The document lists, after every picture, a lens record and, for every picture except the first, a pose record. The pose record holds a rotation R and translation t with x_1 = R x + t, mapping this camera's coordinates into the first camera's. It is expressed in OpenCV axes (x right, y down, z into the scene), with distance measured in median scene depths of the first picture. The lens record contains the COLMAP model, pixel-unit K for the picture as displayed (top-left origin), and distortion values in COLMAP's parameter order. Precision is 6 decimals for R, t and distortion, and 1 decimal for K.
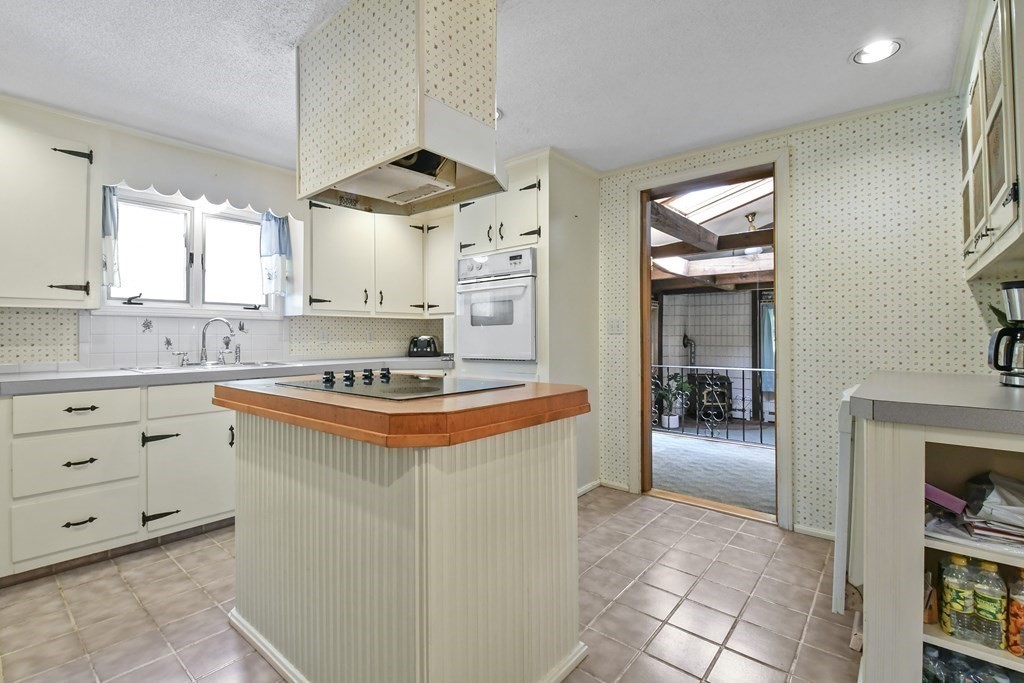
lens RADIAL K [[468.1, 0, 506.4], [0, 468.1, 333.4], [0, 0, 1]] dist [-0.018477, -0.001184]
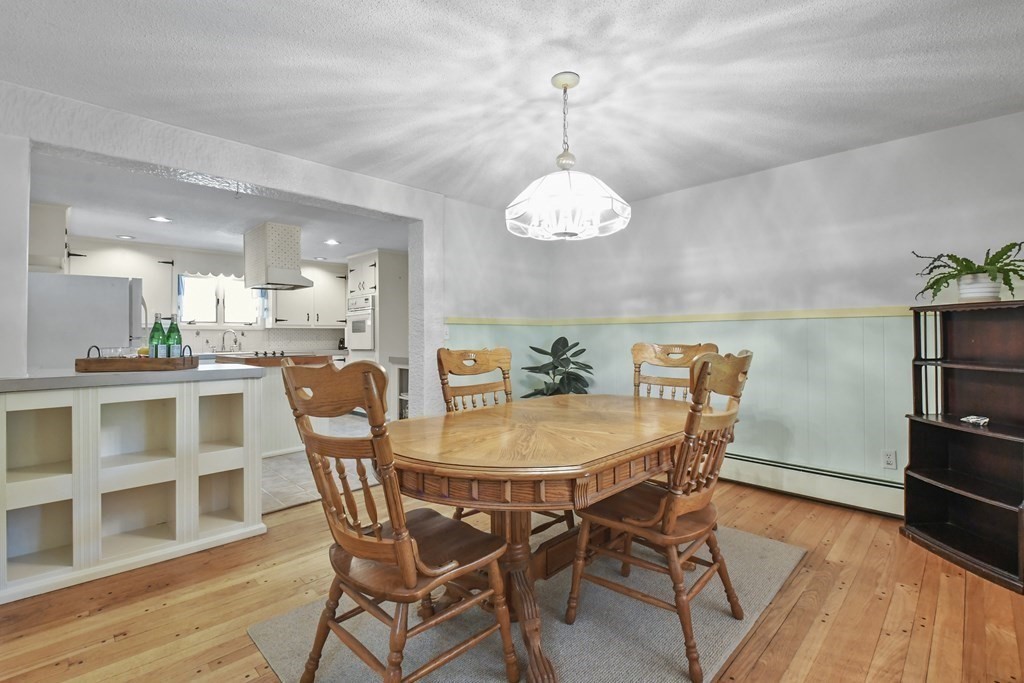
lens RADIAL K [[468.1, 0, 519.3], [0, 468.1, 338.2], [0, 0, 1]] dist [-0.018477, -0.001184]
pose [[0.996878, -0.003527, -0.078882, 0.864808], [0.004267, 0.999948, 0.009219, -0.009094], [0.078845, -0.009527, 0.996841, -1.011136]]
